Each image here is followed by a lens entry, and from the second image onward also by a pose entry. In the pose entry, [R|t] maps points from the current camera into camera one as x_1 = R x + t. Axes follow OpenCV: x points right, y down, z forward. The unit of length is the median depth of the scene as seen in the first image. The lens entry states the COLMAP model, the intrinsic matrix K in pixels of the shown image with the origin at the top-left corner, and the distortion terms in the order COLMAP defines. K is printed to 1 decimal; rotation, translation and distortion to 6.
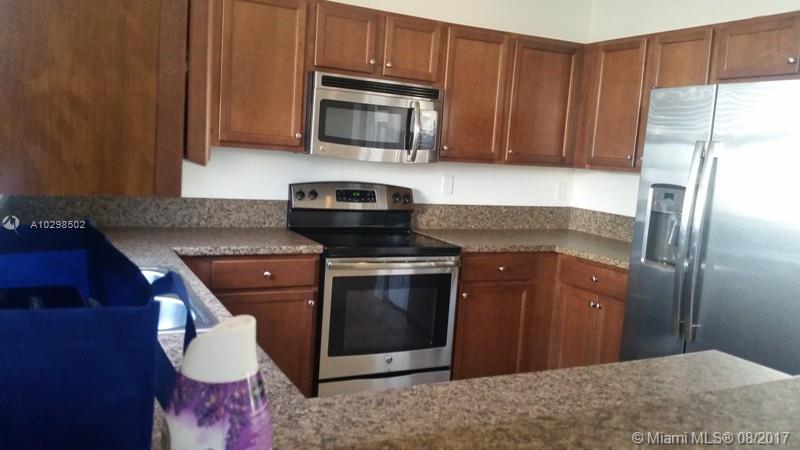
lens RADIAL K [[657.8, 0, 387.7], [0, 657.8, 226.2], [0, 0, 1]] dist [0.109539, -0.221235]
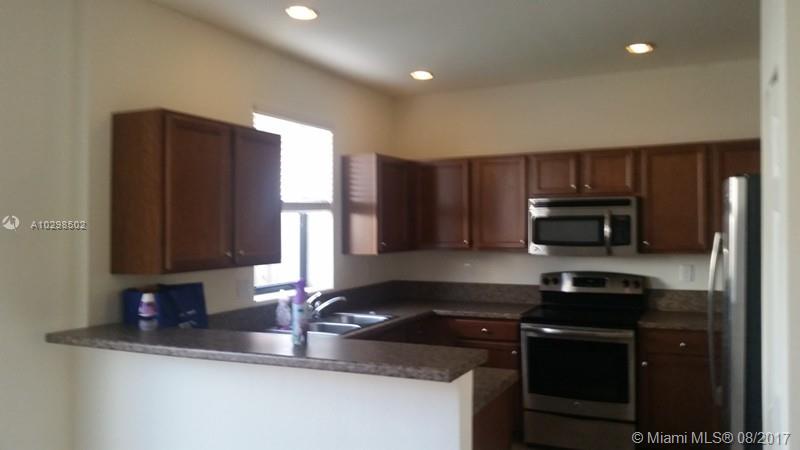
lens RADIAL K [[647.2, 0, 404.0], [0, 647.2, 234.9], [0, 0, 1]] dist [0.122918, -0.286057]
pose [[0.599134, -0.064485, -0.798047, 0.833583], [-0.043303, 0.992683, -0.112722, 0.025377], [0.799477, 0.102093, 0.591958, -0.093636]]
